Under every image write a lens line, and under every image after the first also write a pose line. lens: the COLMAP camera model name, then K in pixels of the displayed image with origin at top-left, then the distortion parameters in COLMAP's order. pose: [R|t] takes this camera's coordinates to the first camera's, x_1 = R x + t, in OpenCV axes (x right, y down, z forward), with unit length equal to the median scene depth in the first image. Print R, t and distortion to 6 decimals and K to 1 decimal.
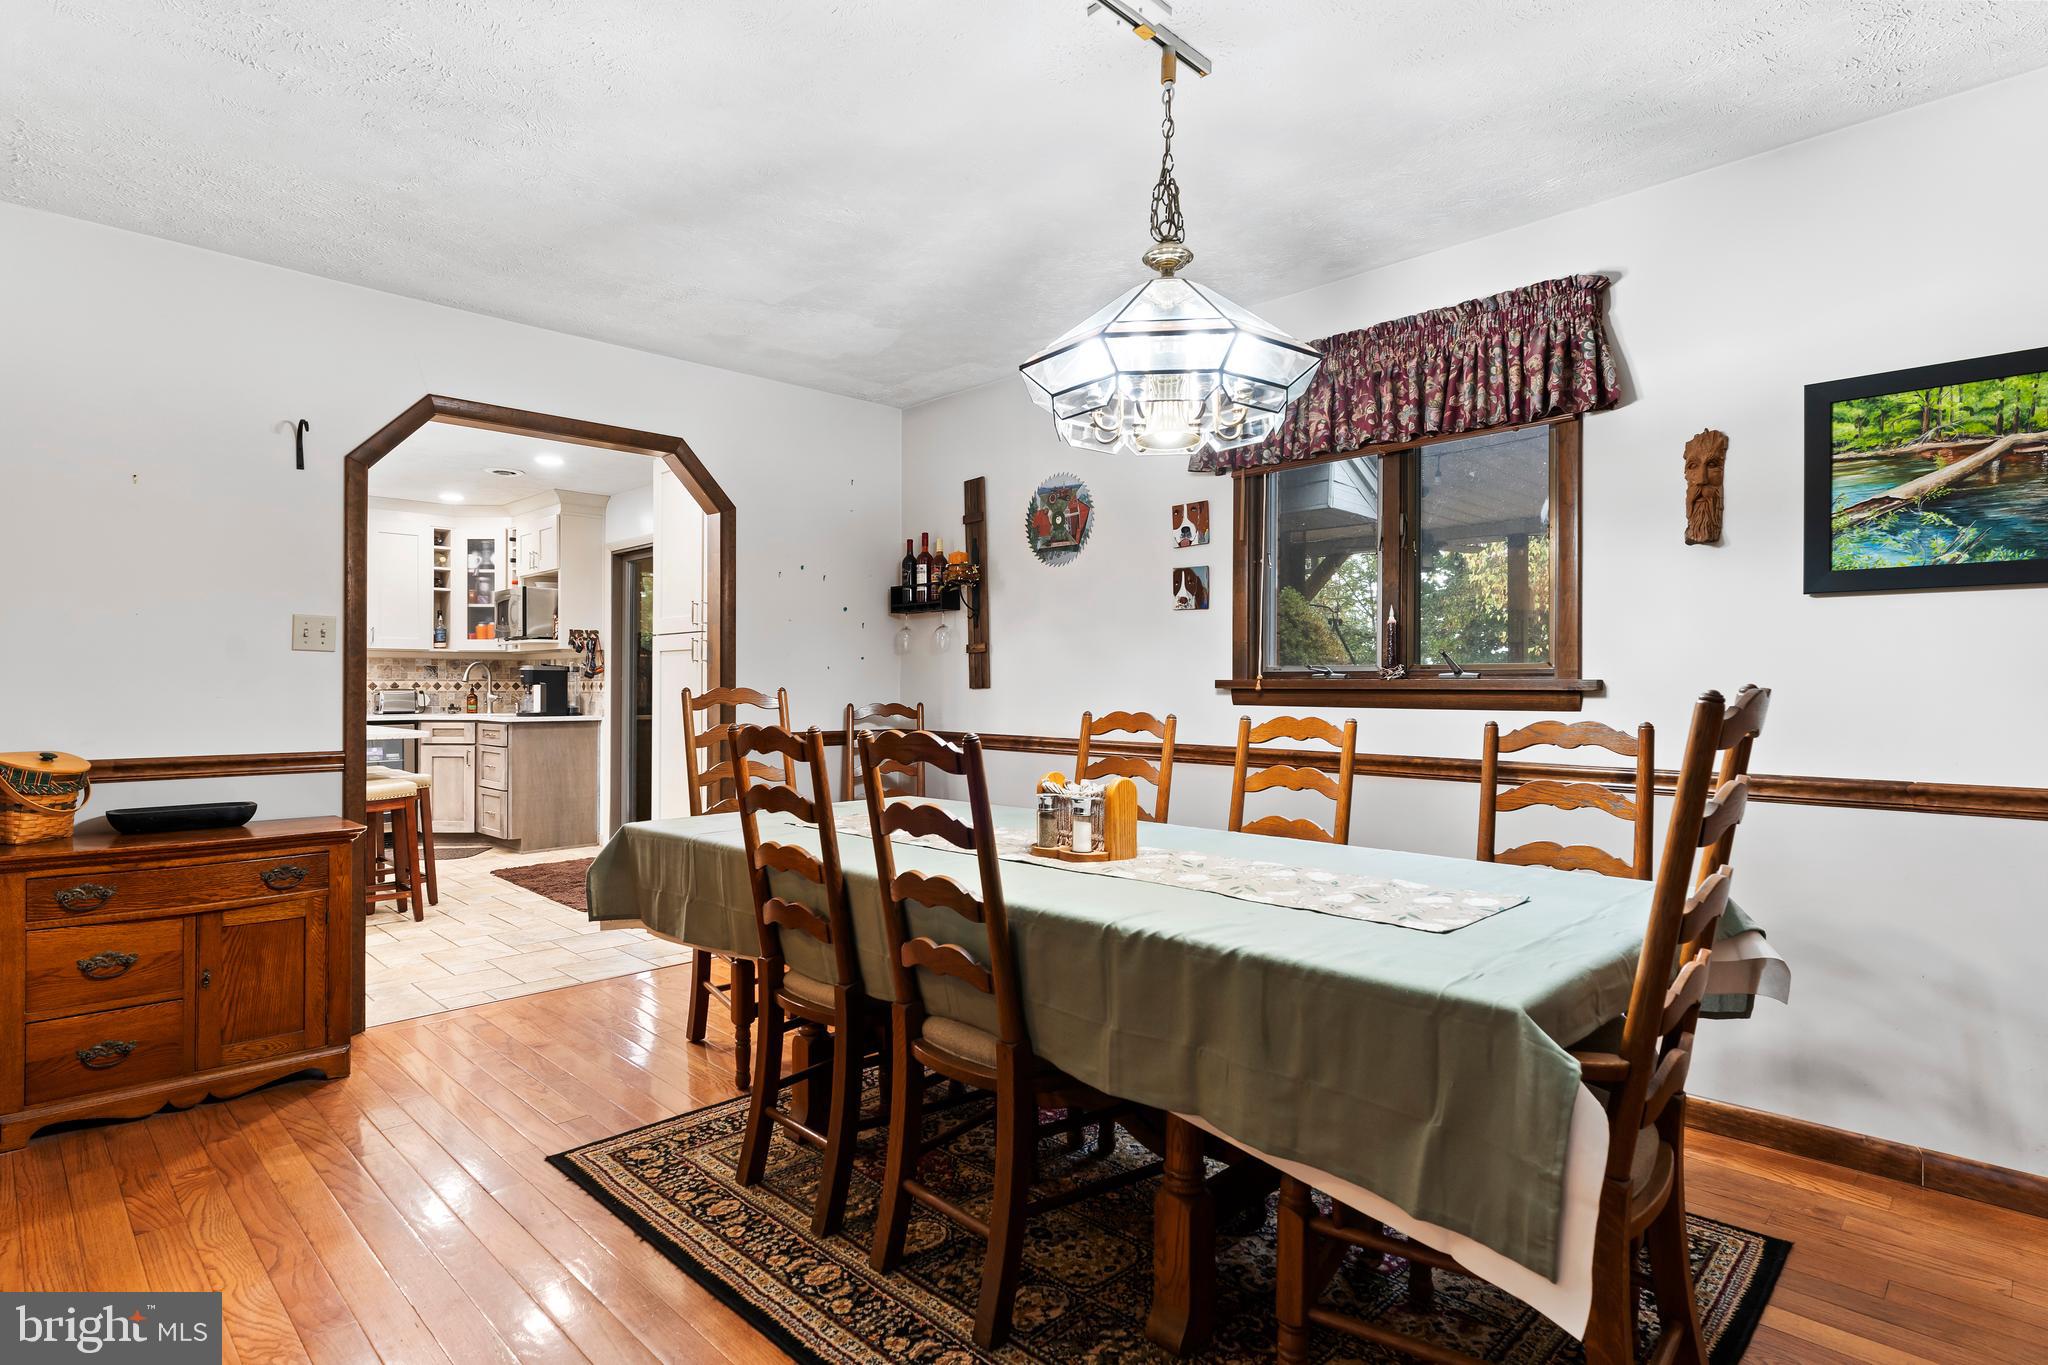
lens RADIAL K [[1058.6, 0, 1021.0], [0, 1058.6, 688.3], [0, 0, 1]] dist [-0.009810, 0.000340]
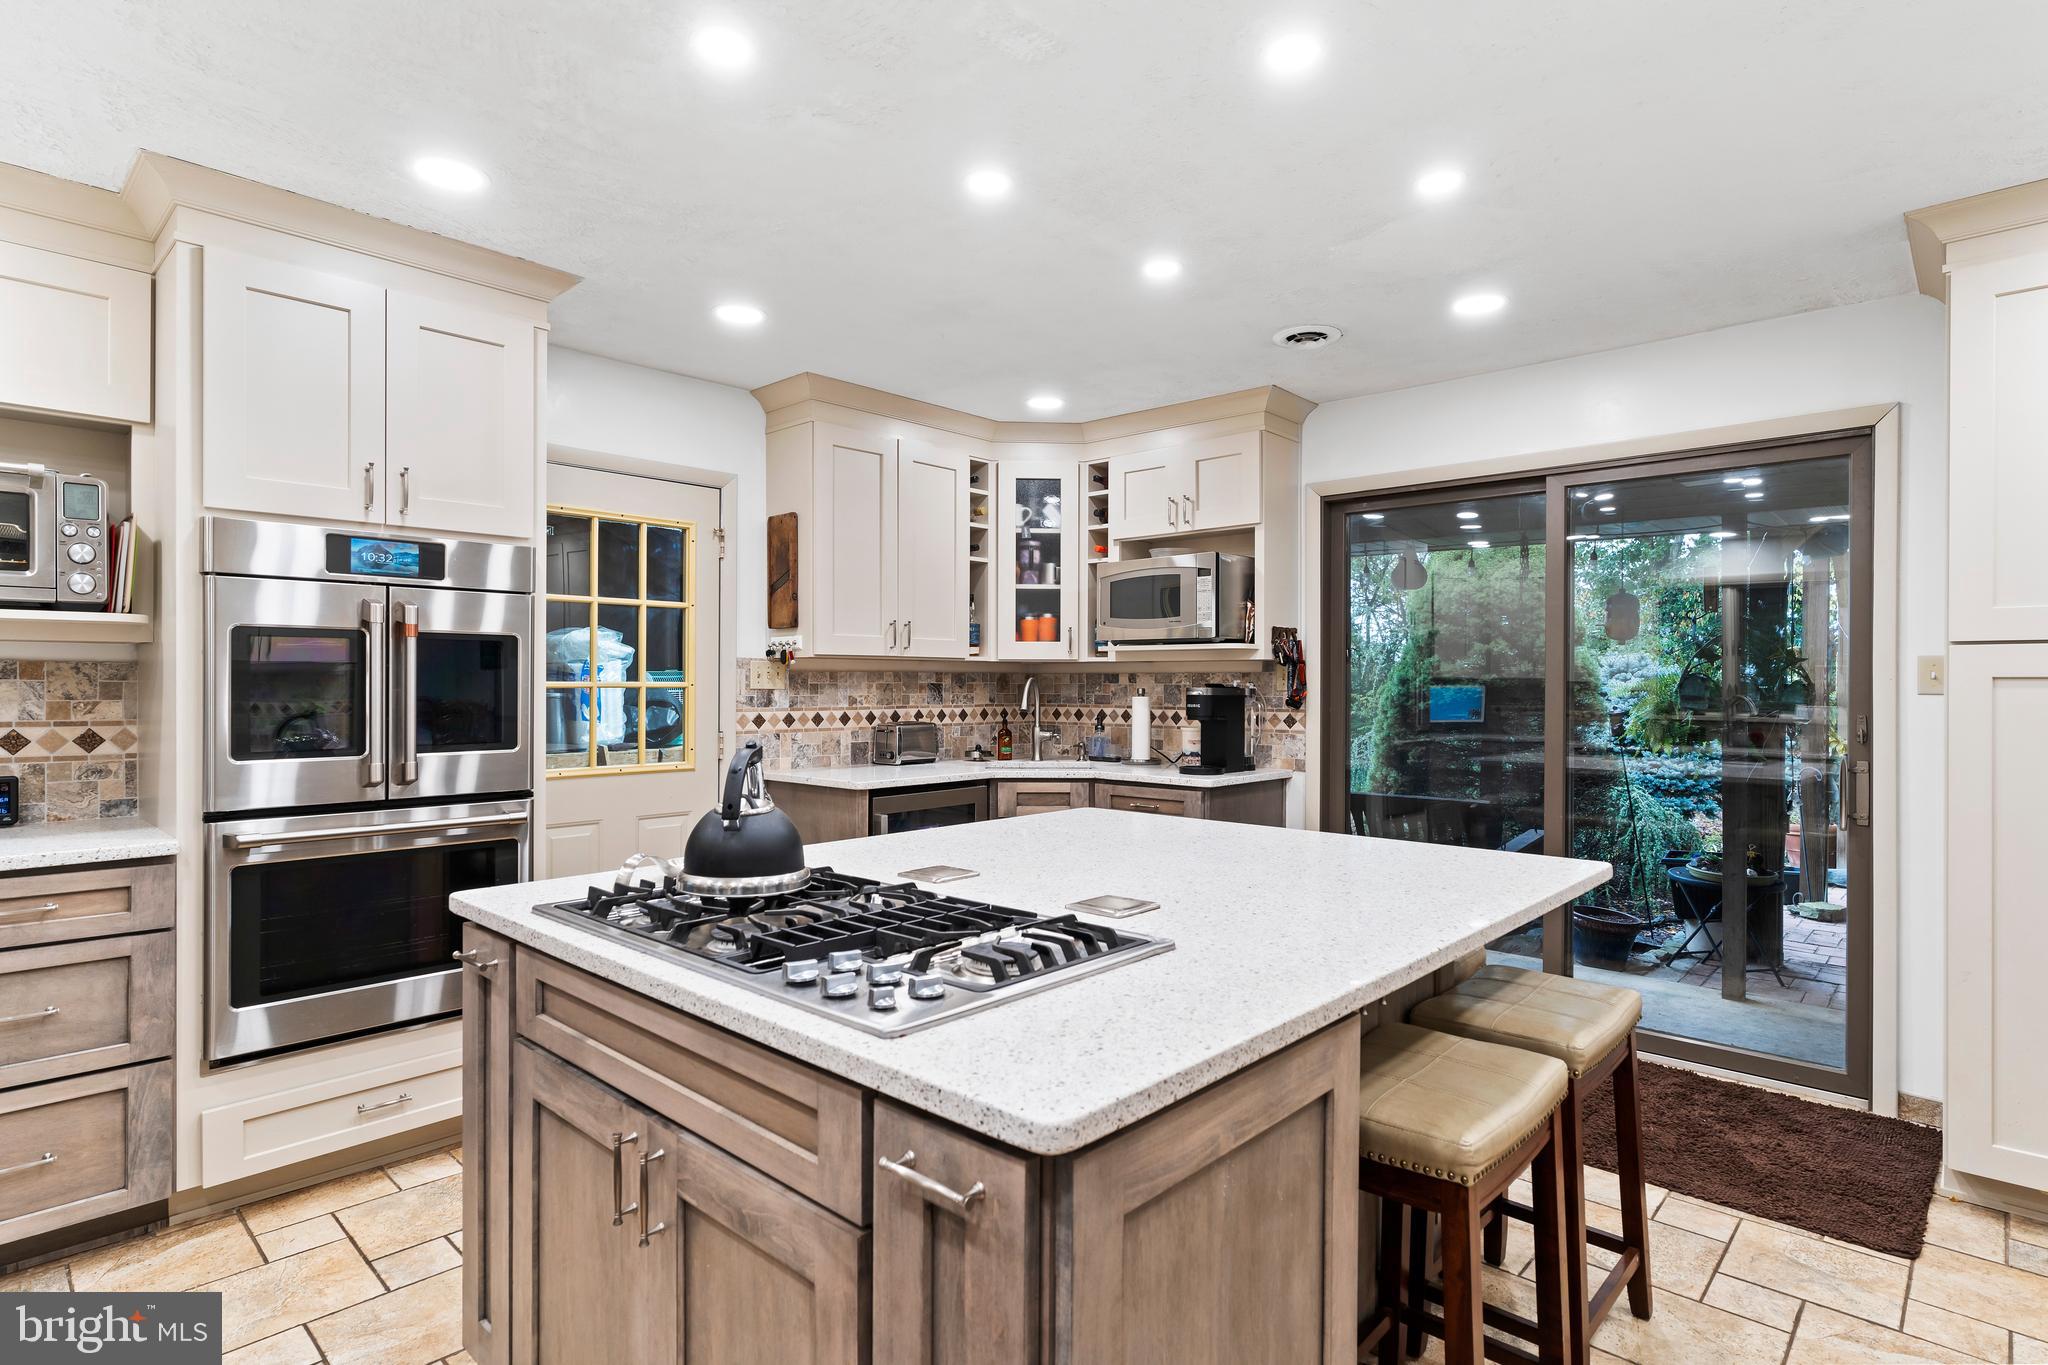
lens RADIAL K [[1058.6, 0, 1006.3], [0, 1058.6, 680.1], [0, 0, 1]] dist [-0.009810, 0.000340]
pose [[0.999345, 0.004033, 0.035965, -0.609202], [-0.003848, 0.999979, -0.005226, -0.022619], [-0.035985, 0.005084, 0.999339, 0.420629]]
